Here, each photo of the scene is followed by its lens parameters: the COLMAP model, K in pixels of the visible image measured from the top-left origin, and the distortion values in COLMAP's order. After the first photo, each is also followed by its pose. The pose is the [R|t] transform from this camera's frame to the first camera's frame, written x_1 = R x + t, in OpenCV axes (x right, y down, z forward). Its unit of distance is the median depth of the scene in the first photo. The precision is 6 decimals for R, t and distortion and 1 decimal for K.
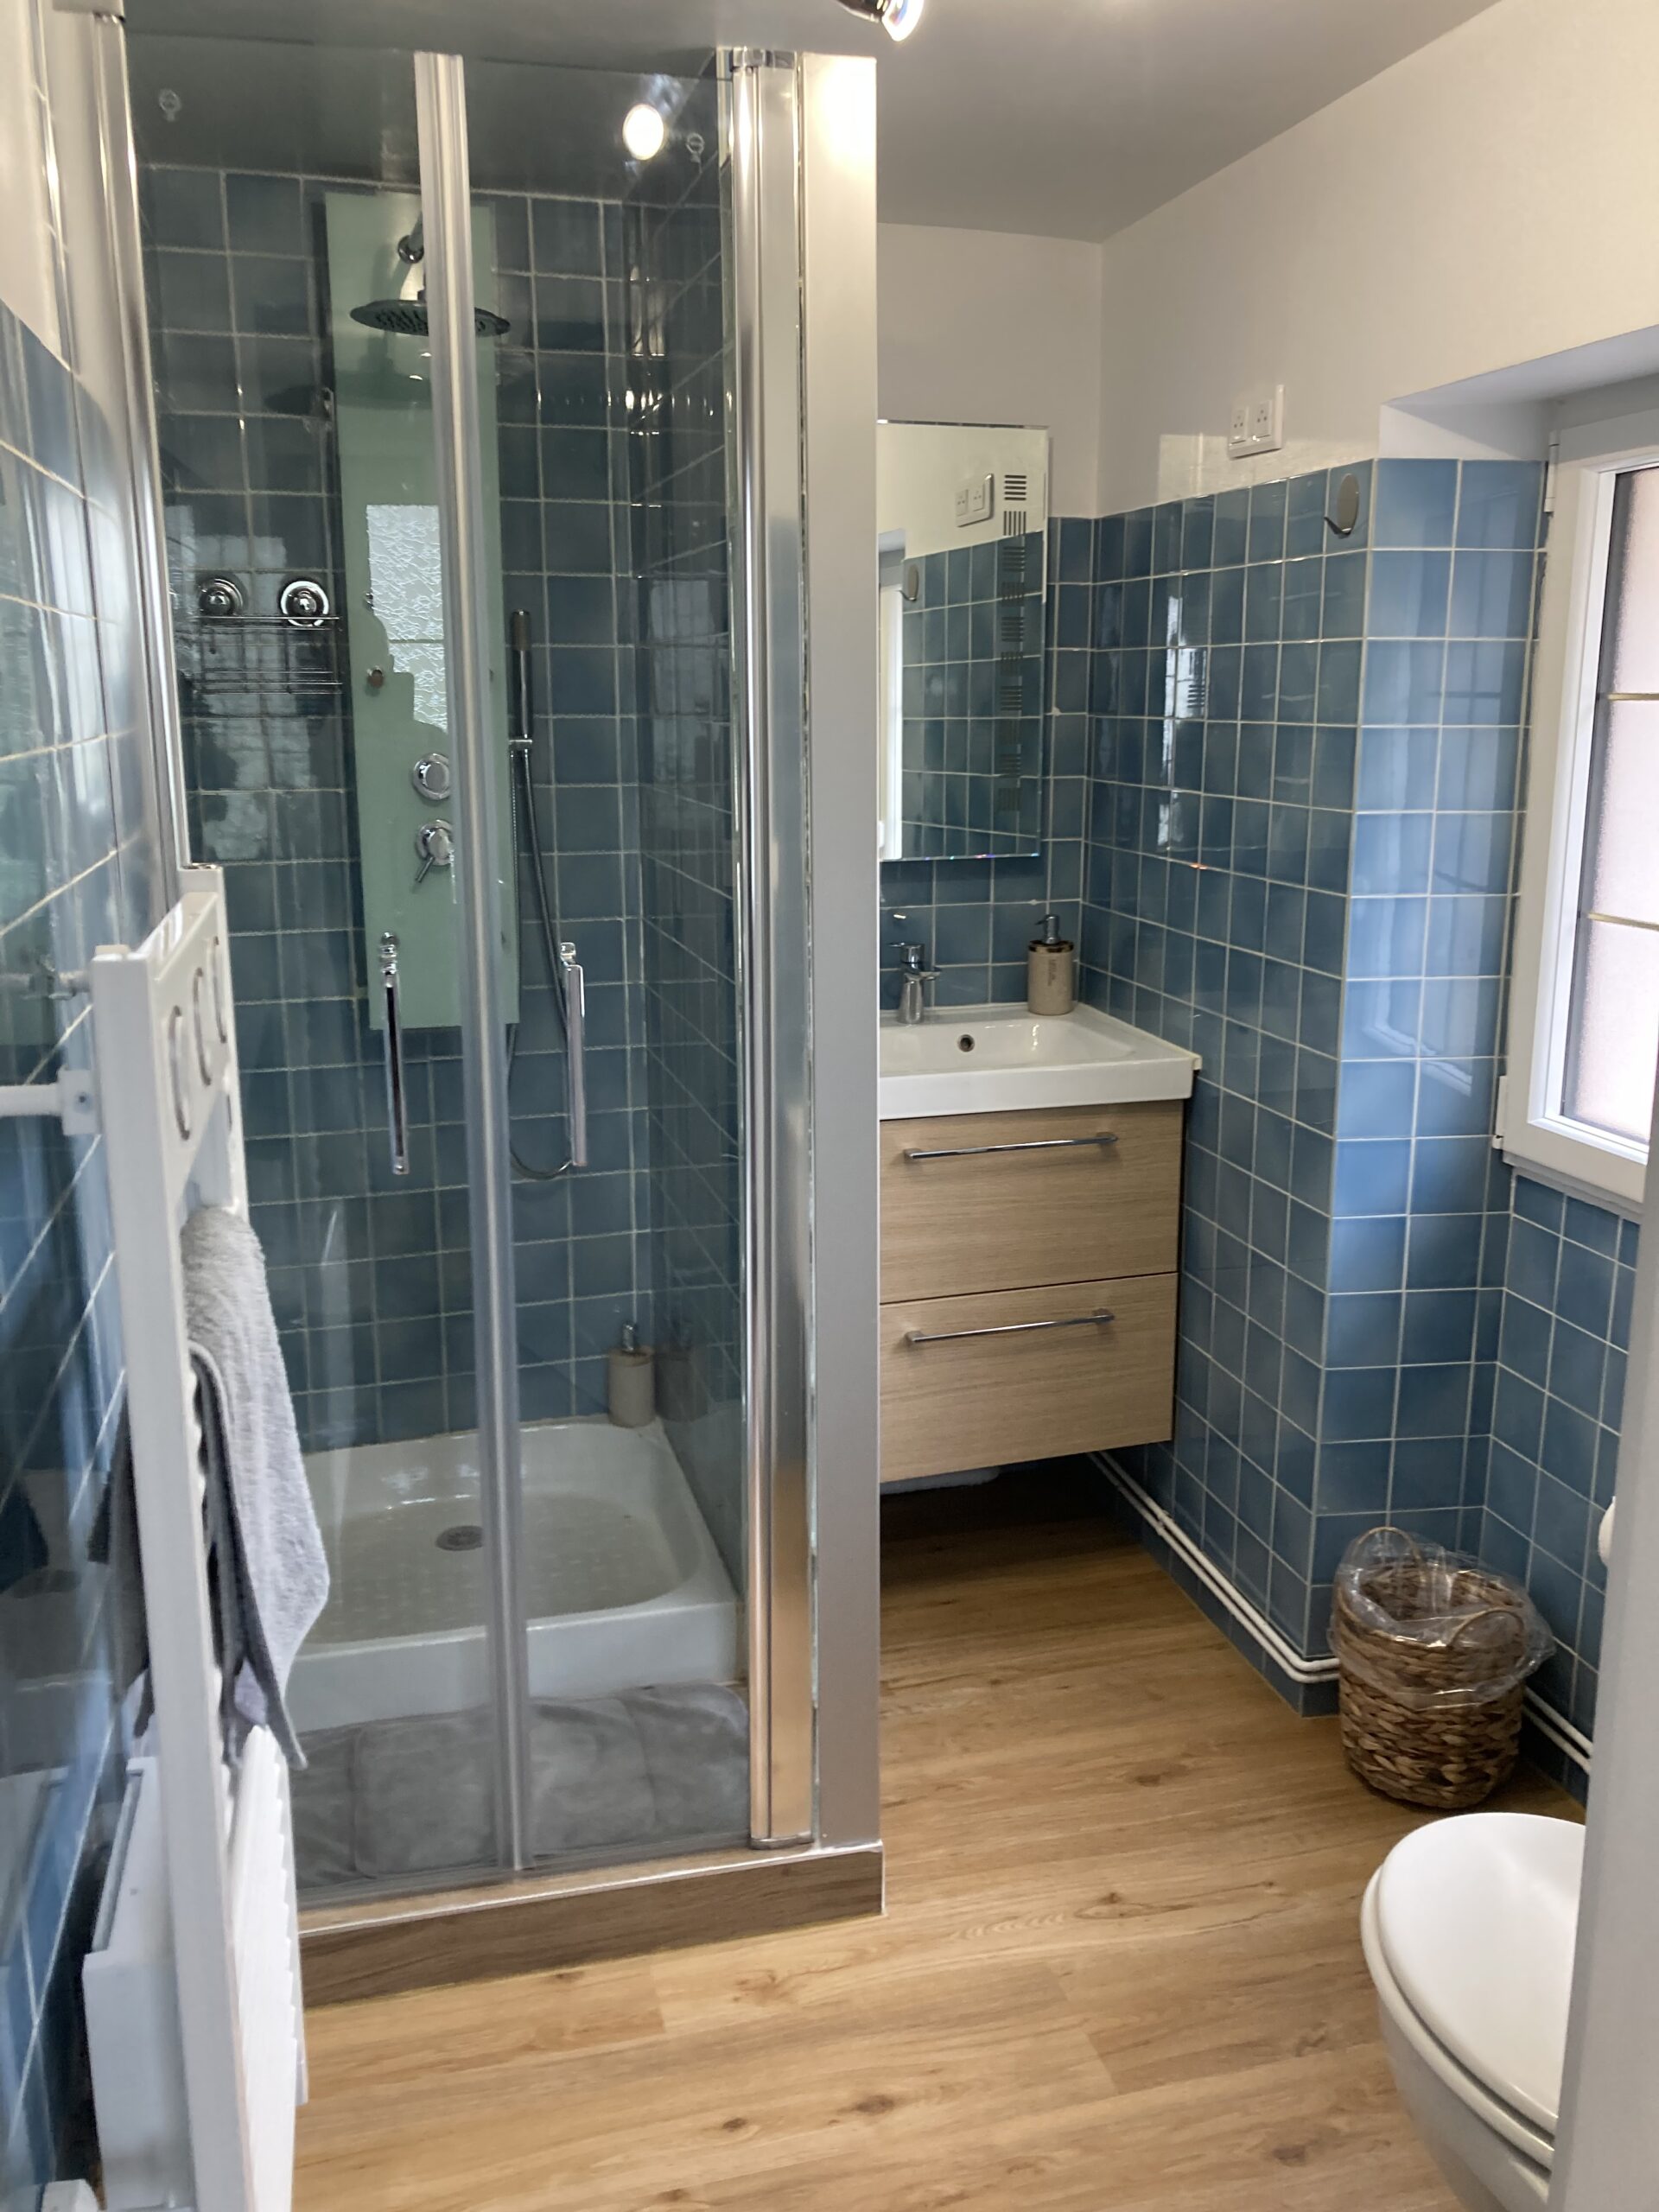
lens RADIAL K [[1801.1, 0, 836.5], [0, 1801.1, 1079.8], [0, 0, 1]] dist [0.049923, -0.050047]
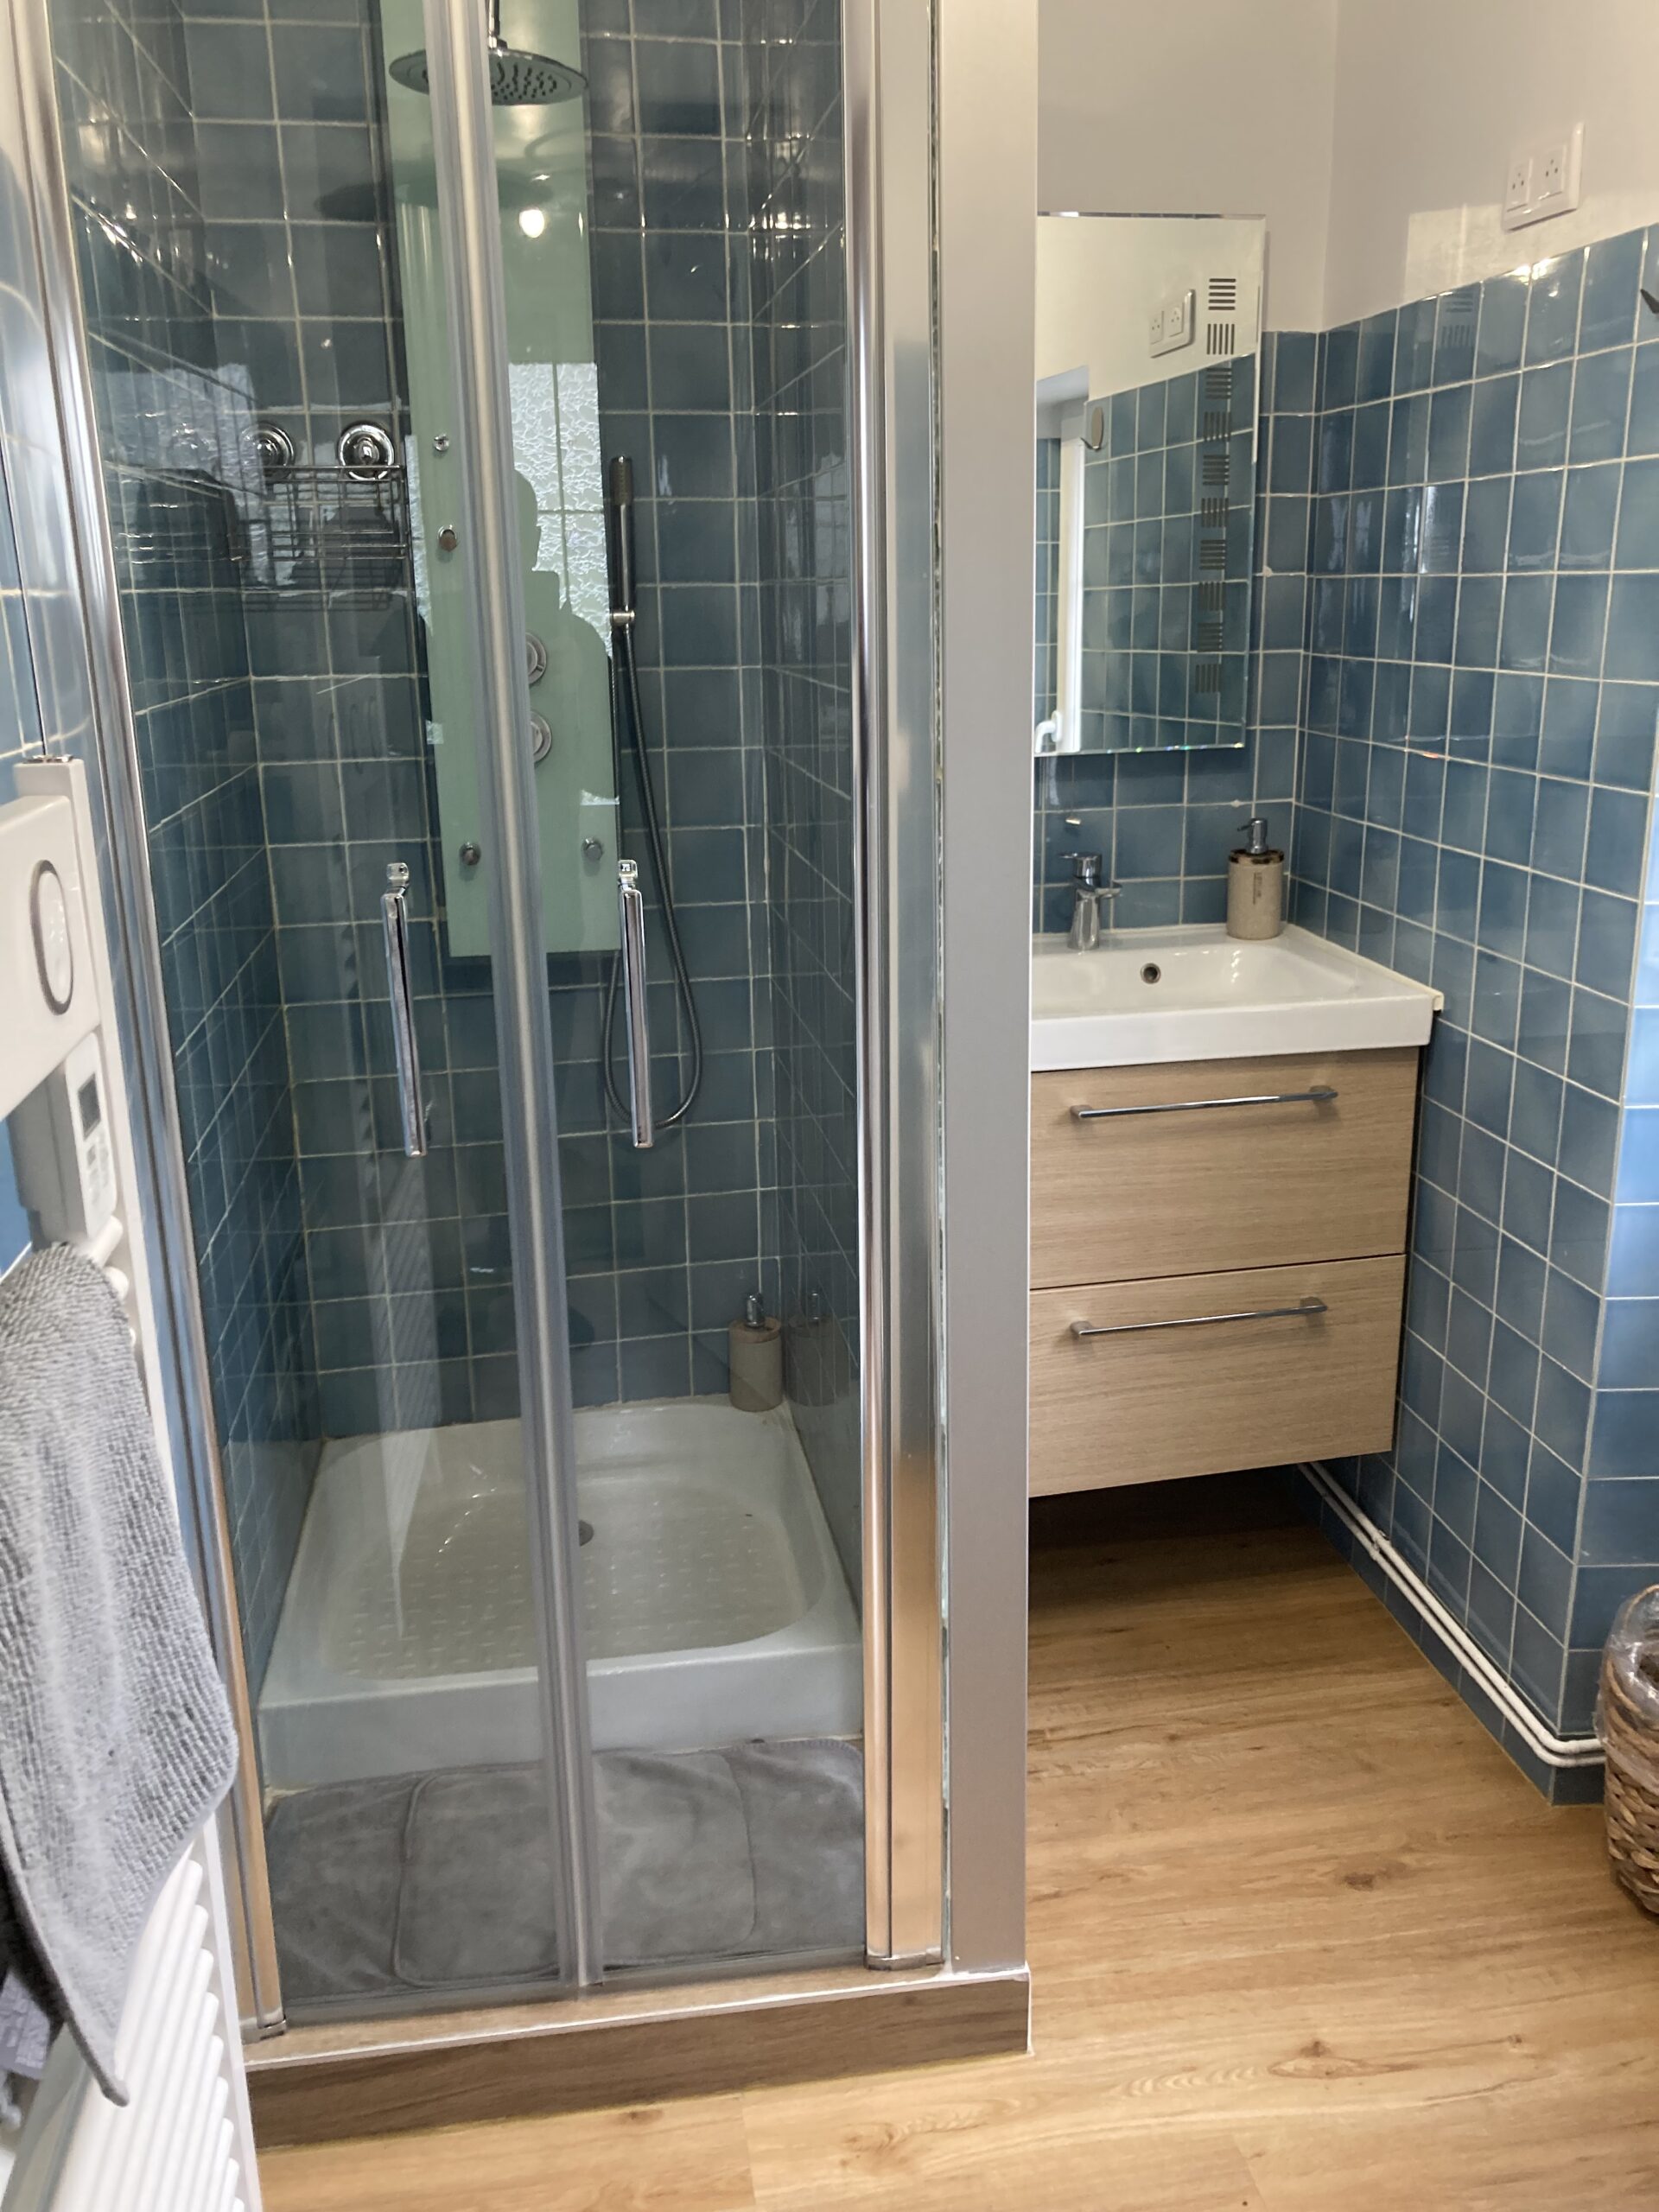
lens RADIAL K [[1808.6, 0, 835.0], [0, 1808.6, 1090.0], [0, 0, 1]] dist [0.020309, 0.007655]
pose [[0.994724, 0.011663, -0.101921, 0.015154], [-0.005735, 0.998285, 0.058261, -0.017830], [0.102425, -0.057370, 0.993085, 0.177610]]
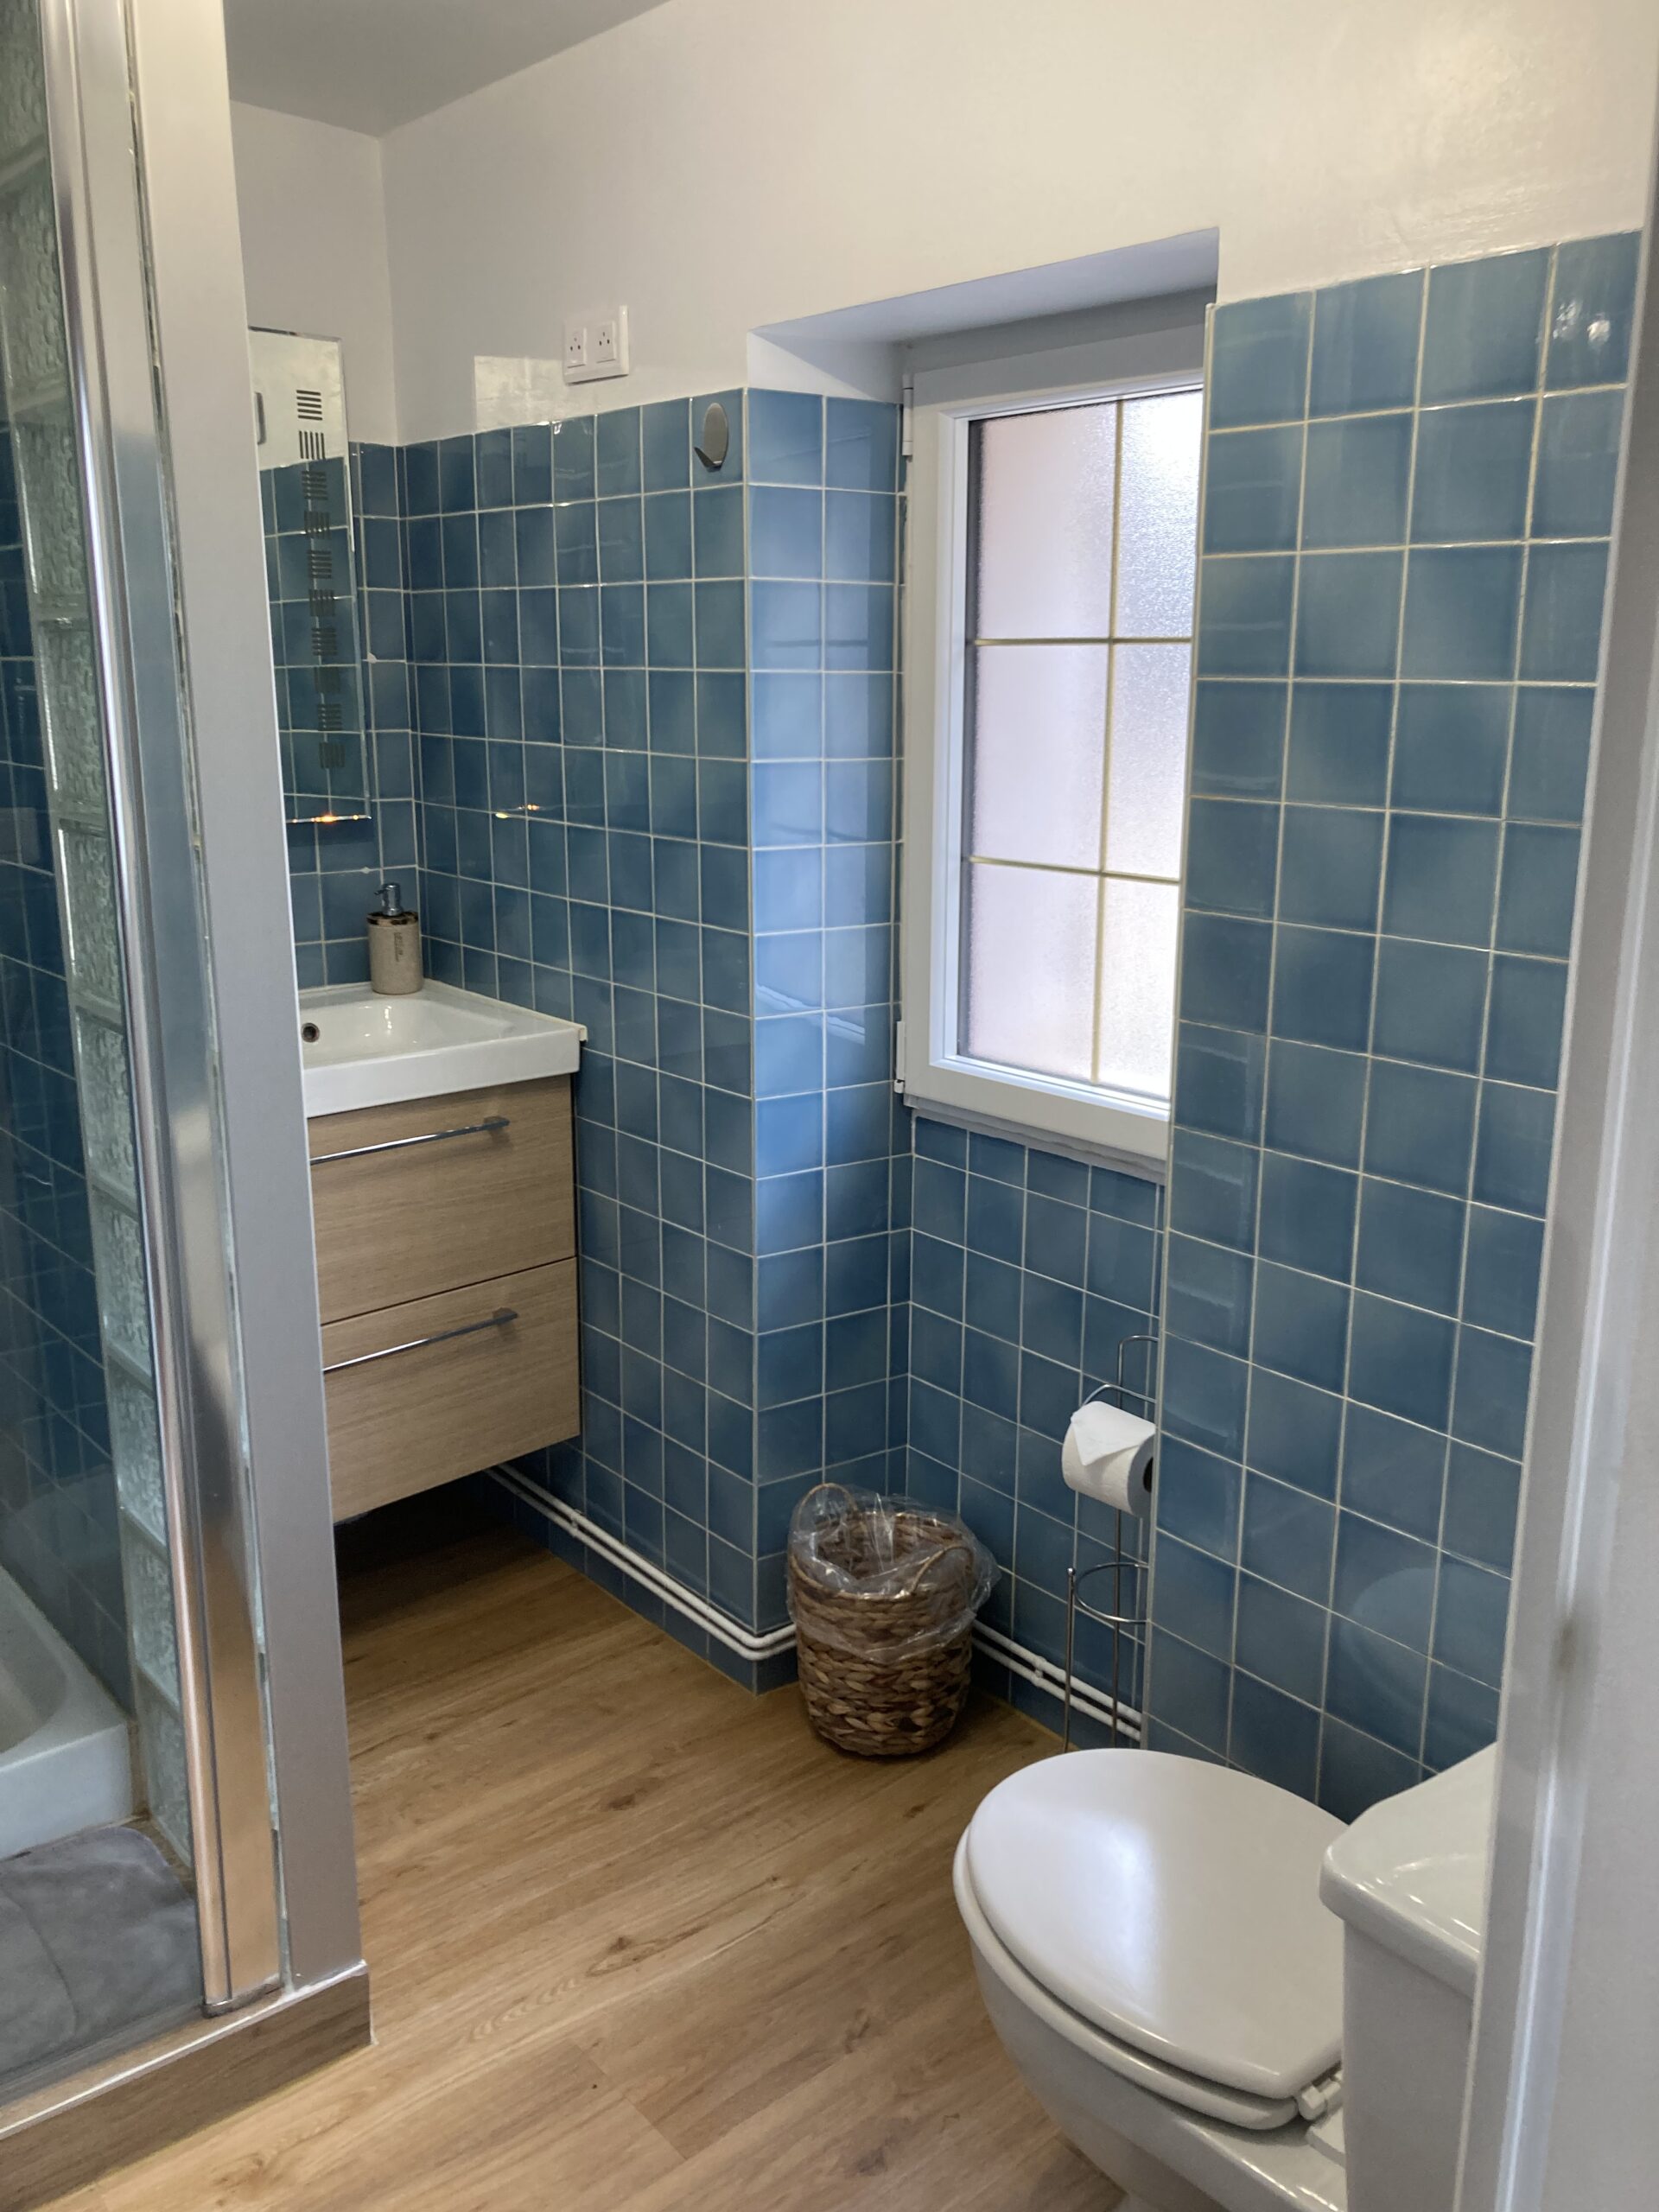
lens RADIAL K [[1801.1, 0, 836.5], [0, 1801.1, 1079.8], [0, 0, 1]] dist [0.049923, -0.050047]
pose [[0.904704, -0.090584, 0.416299, -0.082880], [0.084422, 0.995876, 0.033231, -0.005973], [-0.417592, 0.005081, 0.908621, 0.103700]]
